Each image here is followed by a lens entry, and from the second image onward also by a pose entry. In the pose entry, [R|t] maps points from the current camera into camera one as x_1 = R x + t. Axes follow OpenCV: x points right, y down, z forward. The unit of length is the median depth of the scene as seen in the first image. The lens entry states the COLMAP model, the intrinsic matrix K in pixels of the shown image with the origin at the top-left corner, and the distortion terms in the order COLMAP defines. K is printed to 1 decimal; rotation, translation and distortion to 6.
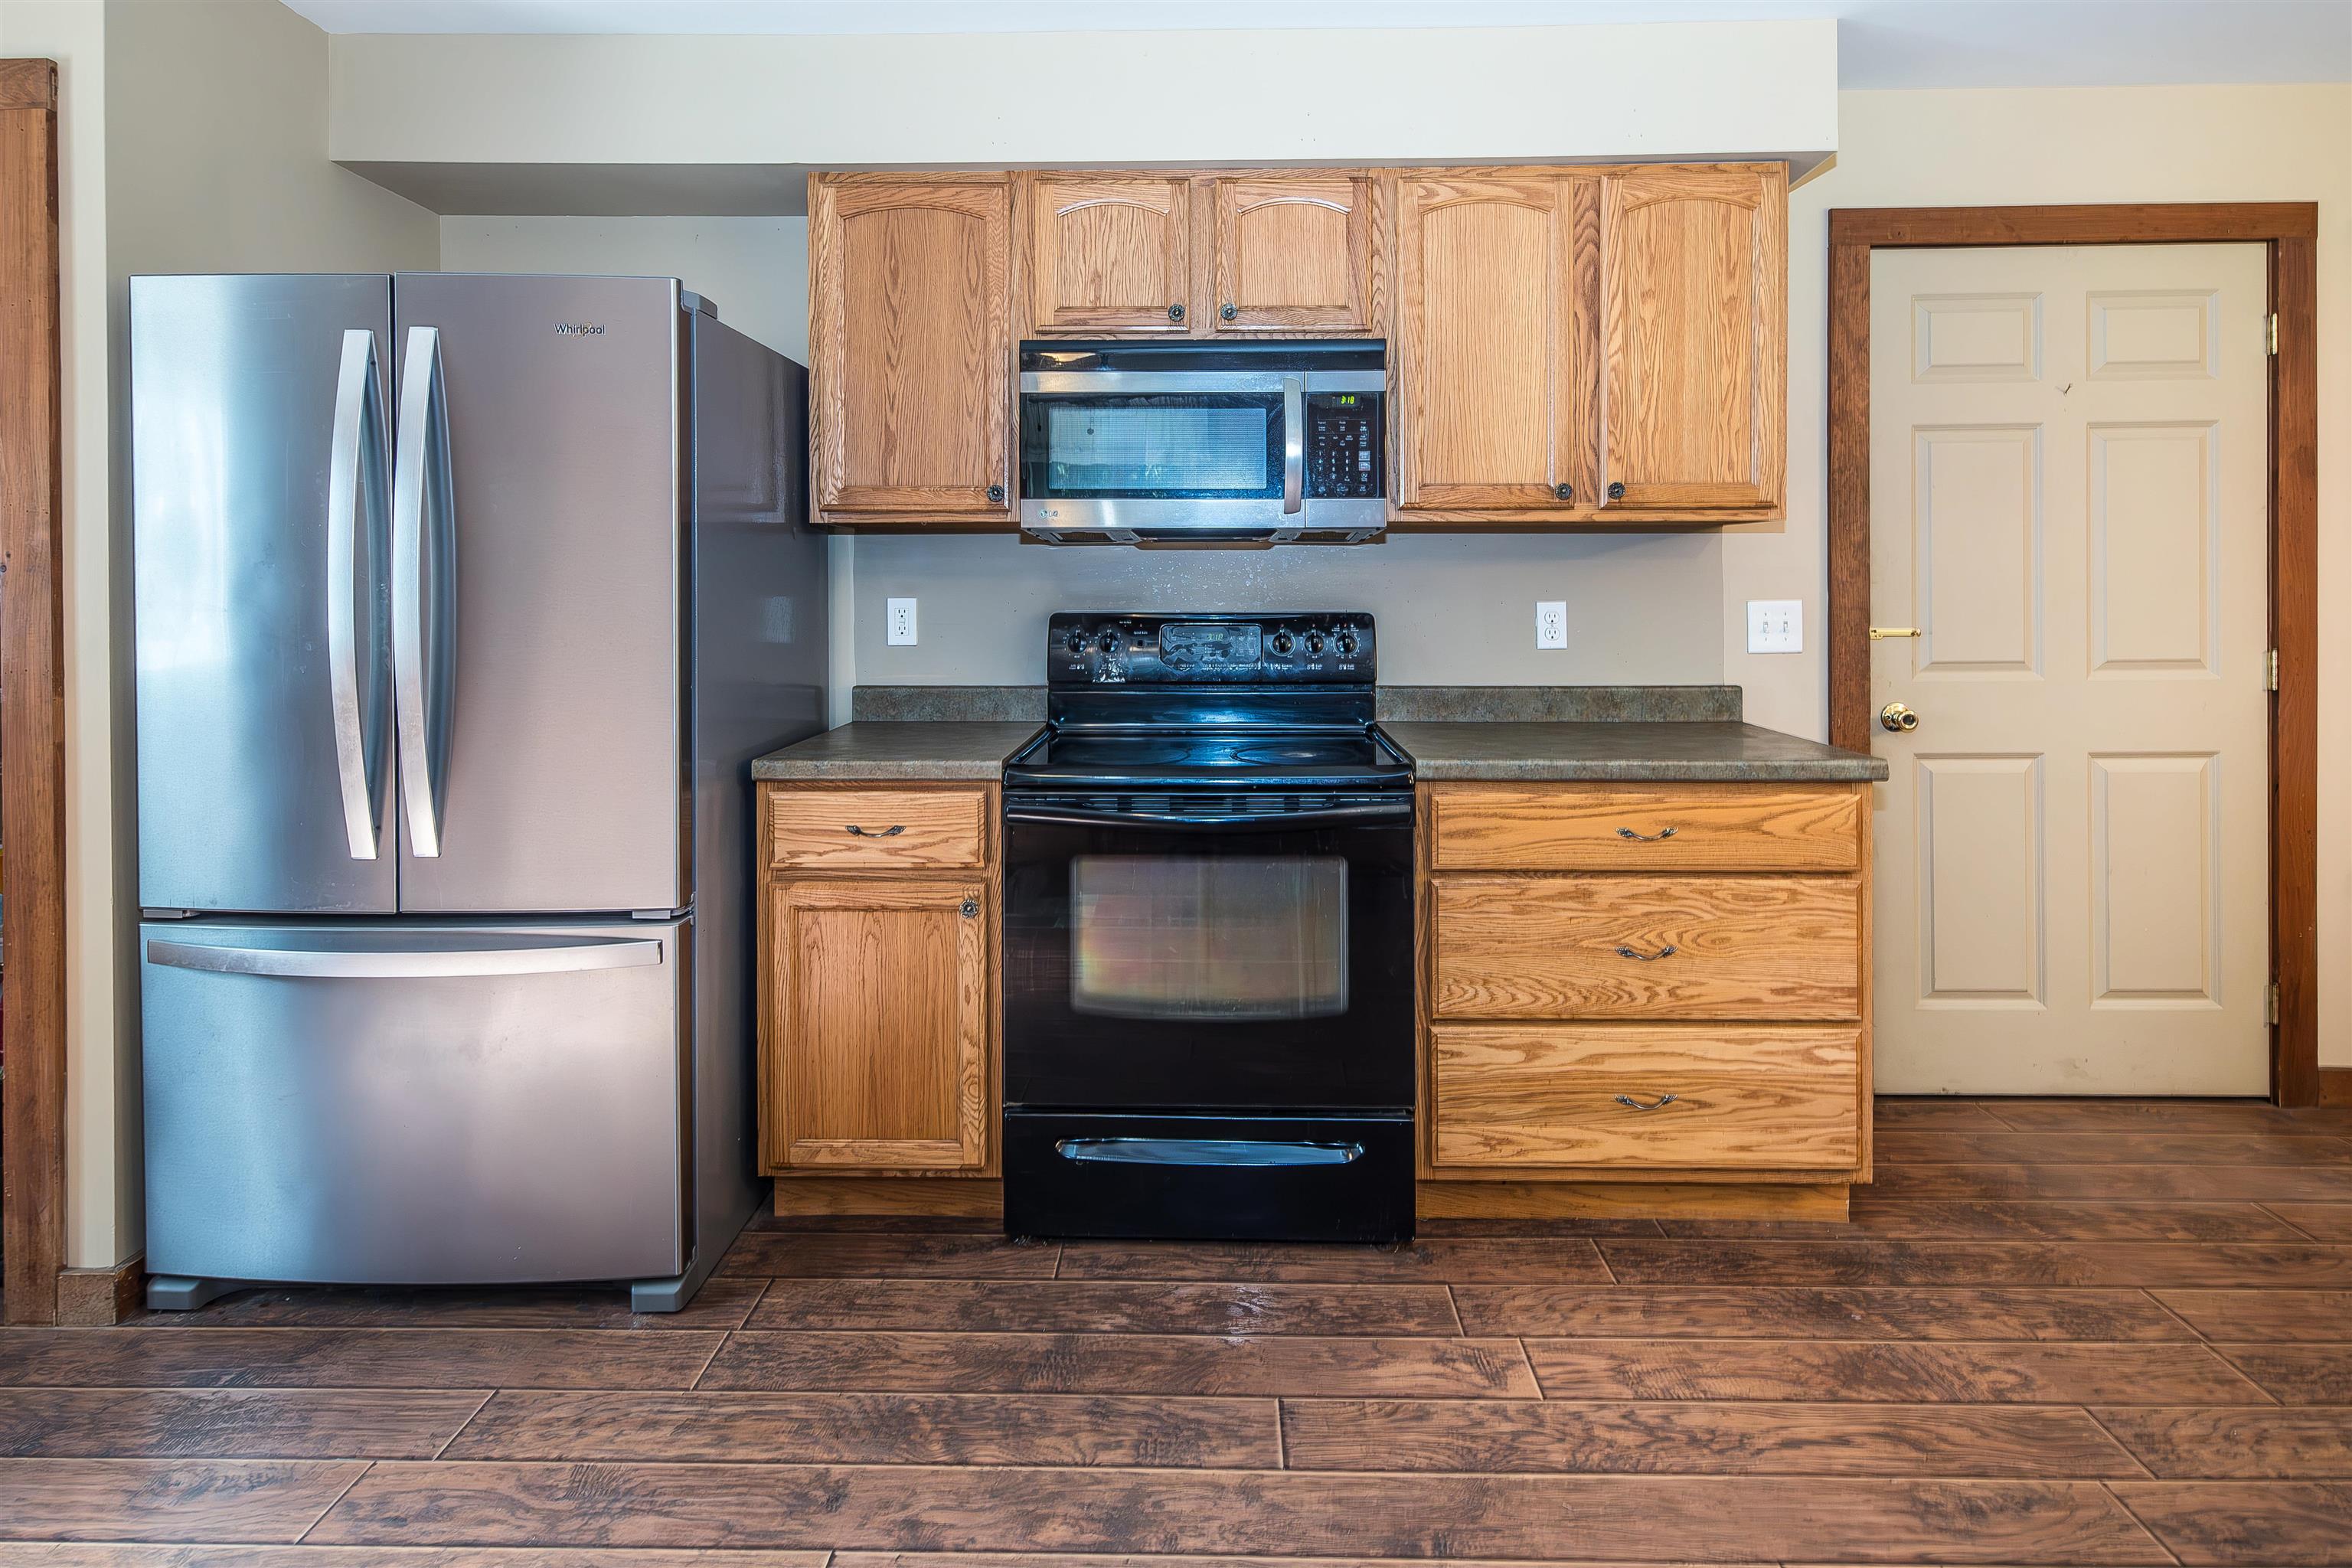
lens RADIAL K [[1162.1, 0, 1211.2], [0, 1162.1, 590.7], [0, 0, 1]] dist [0.006573, -0.002580]
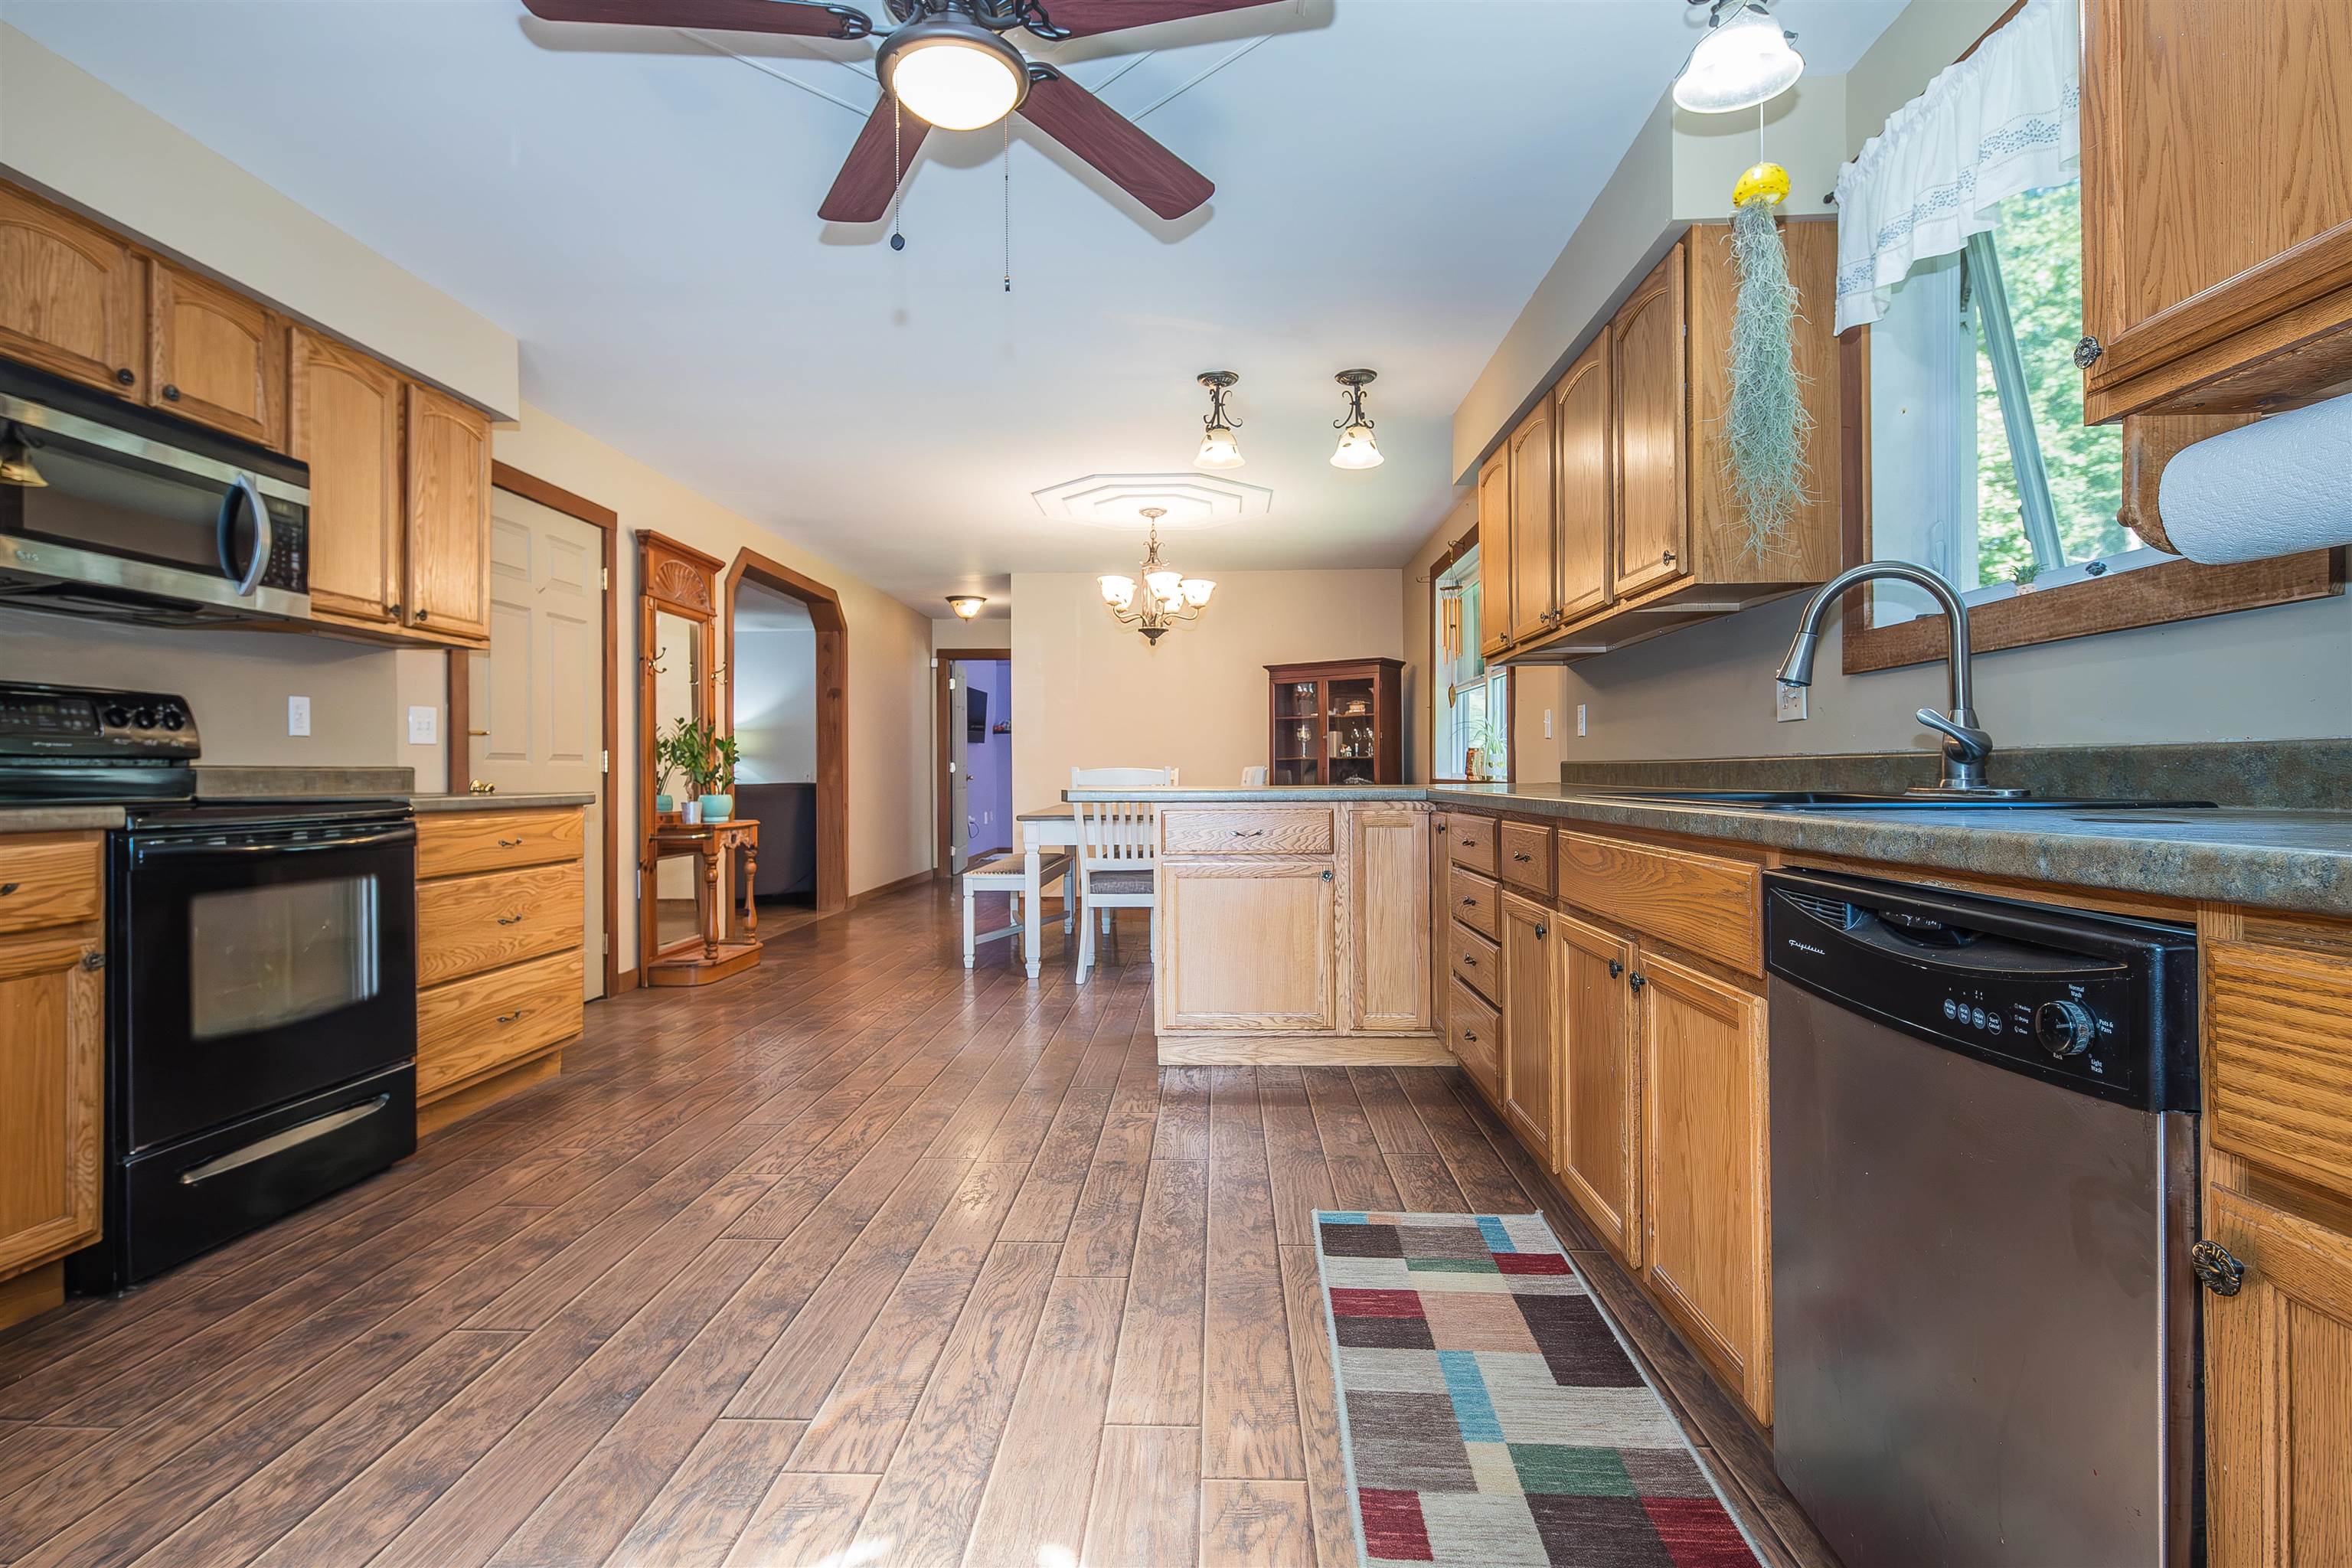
lens RADIAL K [[1162.1, 0, 1157.0], [0, 1162.1, 786.2], [0, 0, 1]] dist [0.006573, -0.002580]
pose [[0.034810, -0.008559, 0.999357, -1.134943], [0.008519, 0.999930, 0.008267, 0.127656], [-0.999358, 0.008226, 0.034880, 0.087565]]
